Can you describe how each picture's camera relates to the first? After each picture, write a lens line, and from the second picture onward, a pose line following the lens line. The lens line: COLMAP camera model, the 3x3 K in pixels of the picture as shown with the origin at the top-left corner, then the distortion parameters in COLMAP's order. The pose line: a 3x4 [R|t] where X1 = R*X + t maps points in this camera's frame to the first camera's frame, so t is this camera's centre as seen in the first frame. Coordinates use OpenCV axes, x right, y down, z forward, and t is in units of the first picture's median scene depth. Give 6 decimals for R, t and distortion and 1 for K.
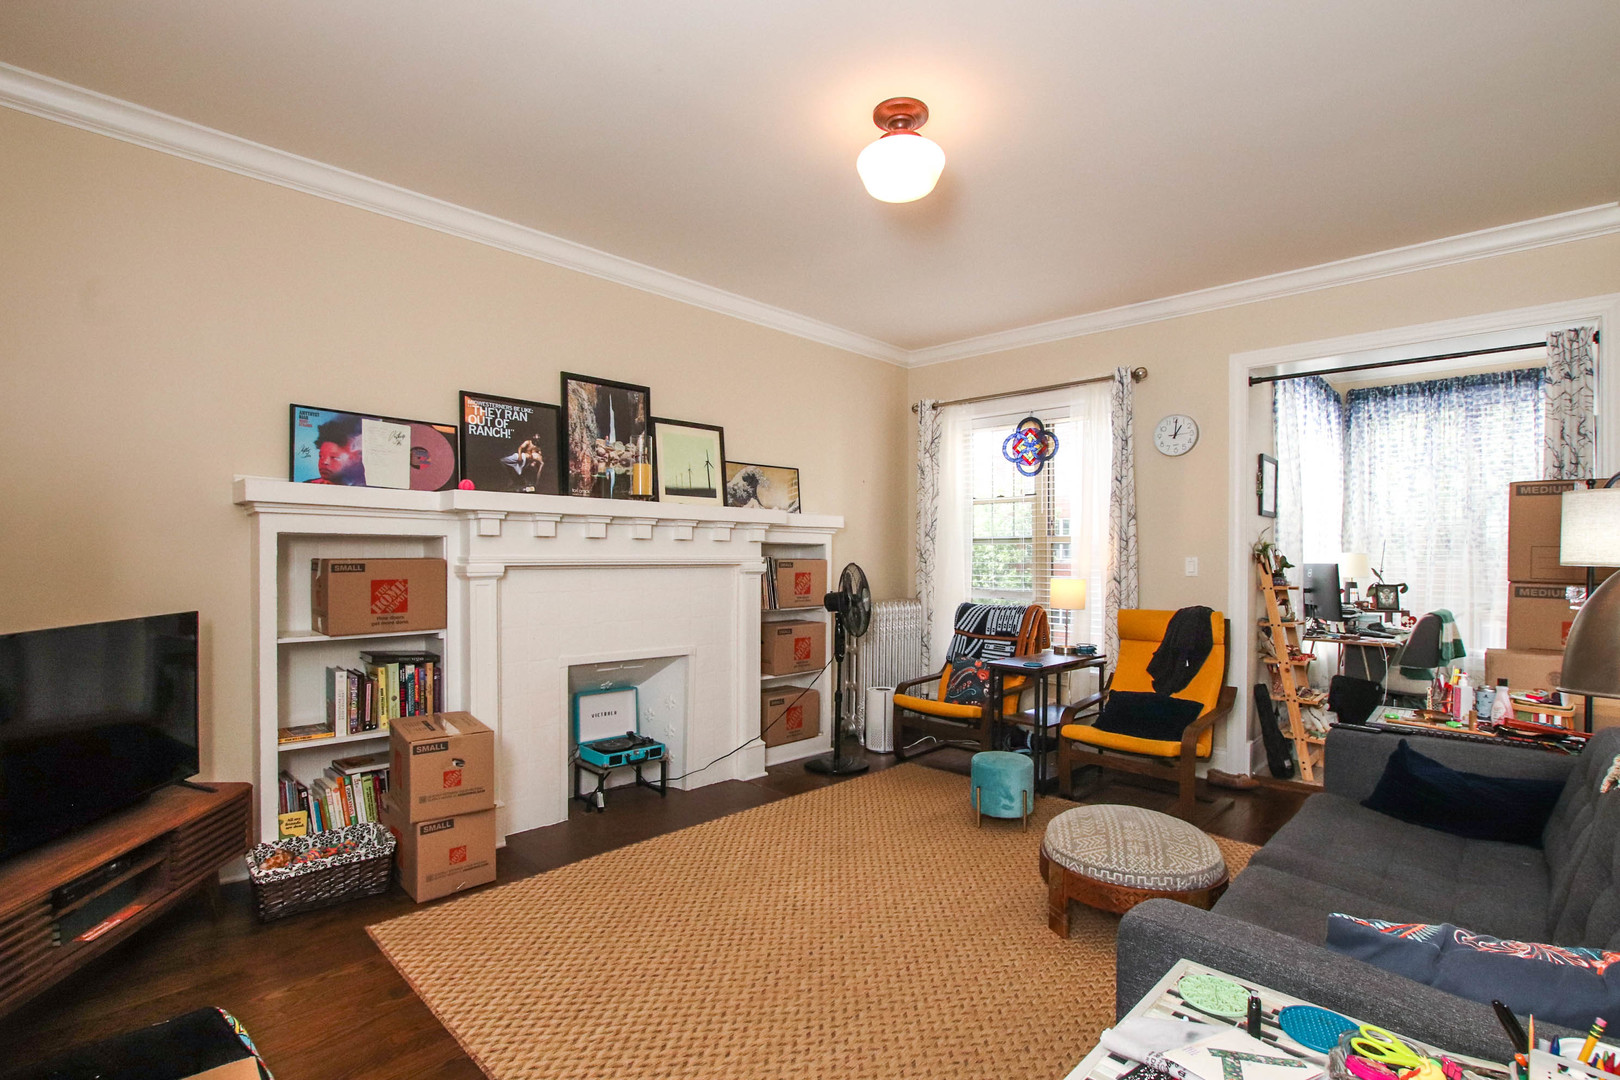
lens RADIAL K [[781.7, 0, 813.7], [0, 781.7, 552.8], [0, 0, 1]] dist [0.000182, 0.000592]
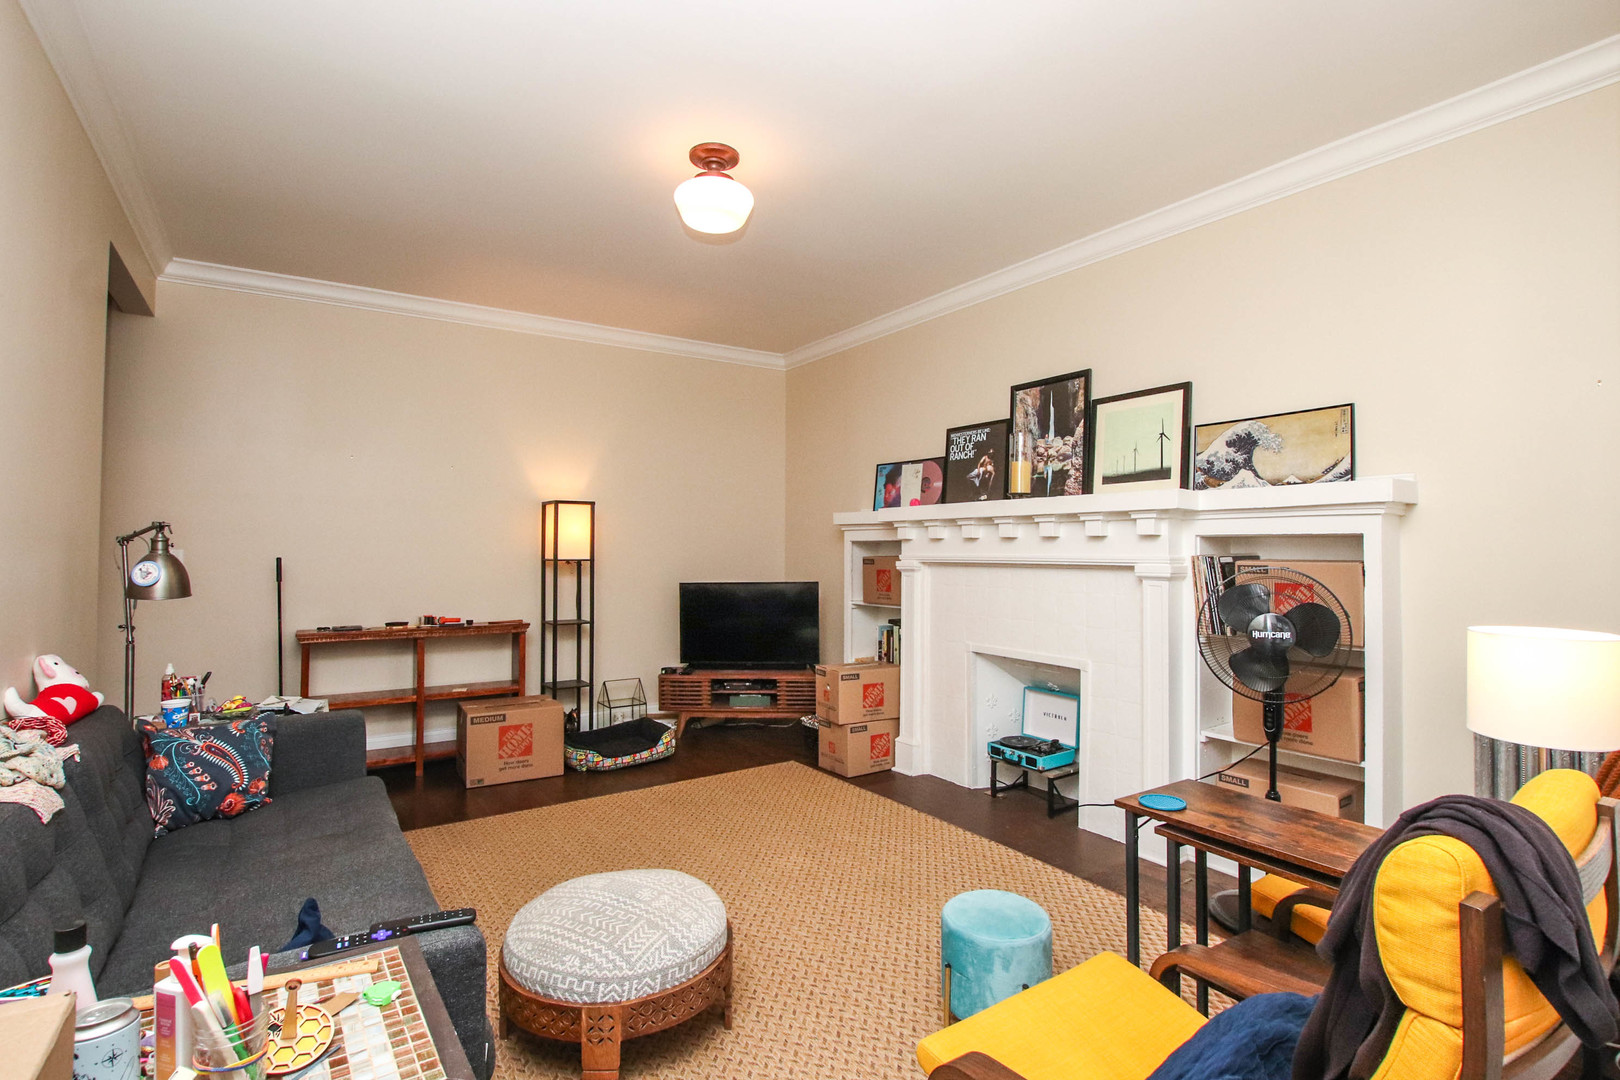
lens RADIAL K [[790.0, 0, 804.7], [0, 790.0, 534.3], [0, 0, 1]] dist [-0.002370, -0.000702]
pose [[-0.203933, -0.025766, -0.978646, 0.789541], [0.000554, 0.999650, -0.026435, 0.004234], [0.978985, -0.005933, -0.203847, 0.912786]]
